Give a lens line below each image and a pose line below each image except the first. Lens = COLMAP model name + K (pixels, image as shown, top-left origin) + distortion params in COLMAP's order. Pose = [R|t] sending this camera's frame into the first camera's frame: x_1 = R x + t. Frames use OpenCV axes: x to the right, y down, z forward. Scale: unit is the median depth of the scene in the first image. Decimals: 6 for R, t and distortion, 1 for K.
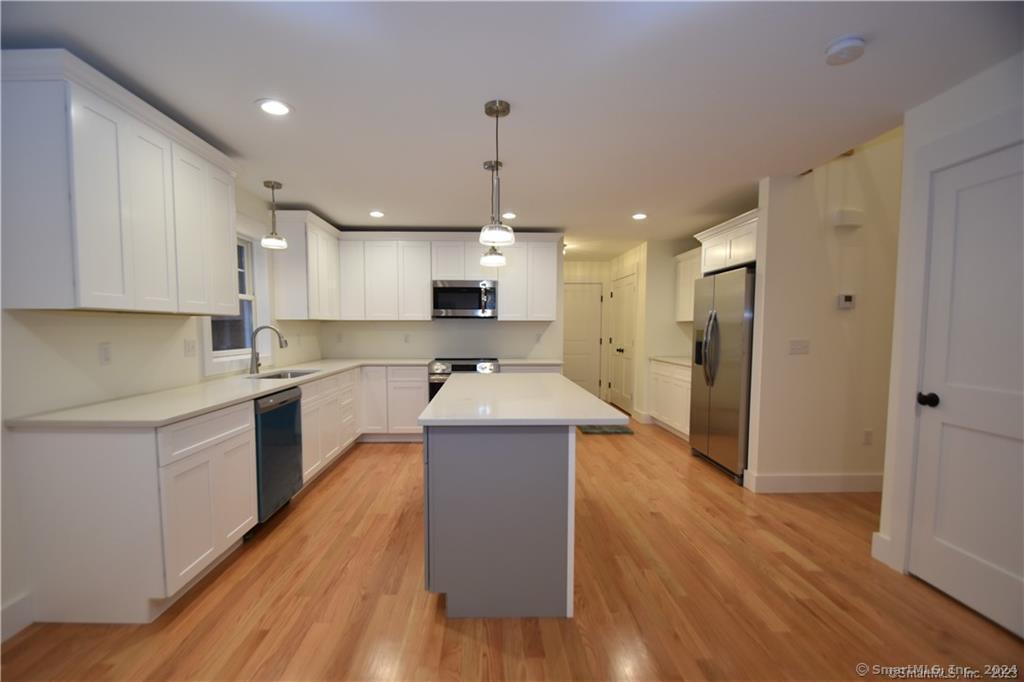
lens RADIAL K [[444.8, 0, 495.4], [0, 444.8, 356.9], [0, 0, 1]] dist [0.023010, -0.025512]
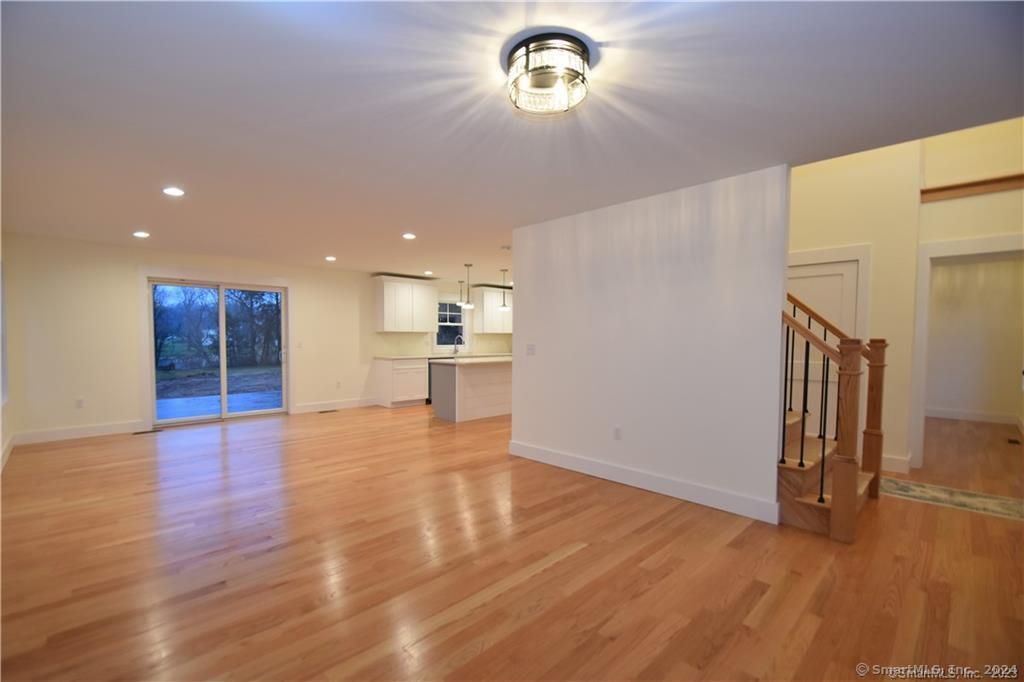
lens RADIAL K [[444.8, 0, 495.4], [0, 444.8, 356.9], [0, 0, 1]] dist [0.023010, -0.025512]
pose [[0.688340, 0.033870, -0.724597, 1.388429], [-0.052051, 0.998641, -0.002766, 0.043478], [0.723518, 0.039620, 0.689167, -0.567625]]
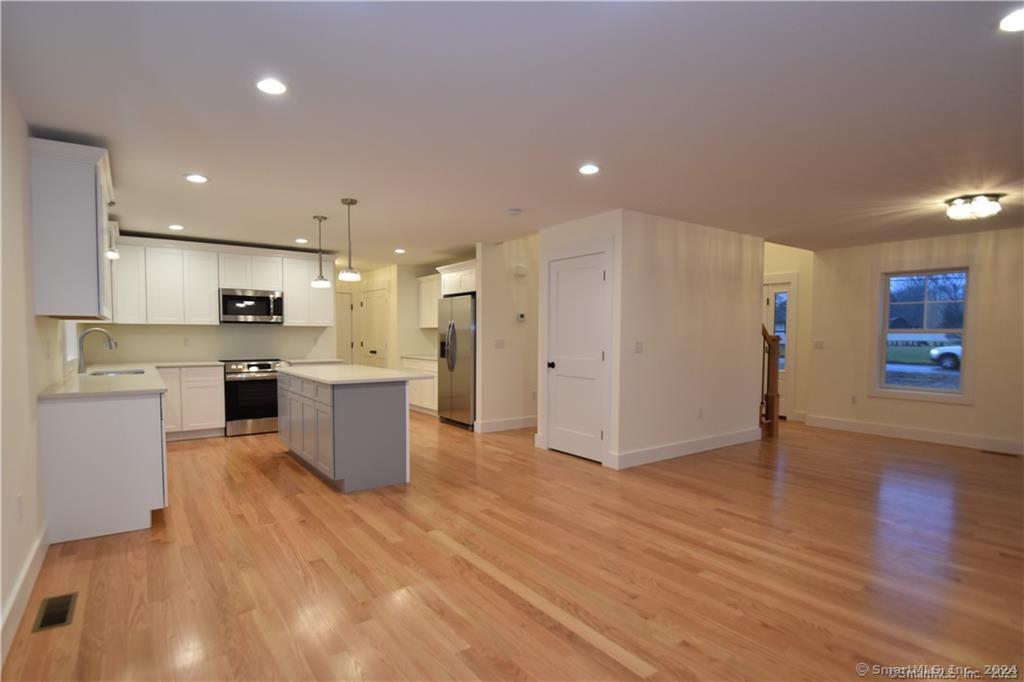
lens RADIAL K [[523.9, 0, 507.5], [0, 523.9, 344.5], [0, 0, 1]] dist [0.001281, 0.000087]
pose [[0.813882, -0.009004, 0.580961, -0.386145], [0.036191, 0.998724, -0.035223, 0.043904], [-0.579902, 0.049693, 0.813169, -0.541174]]
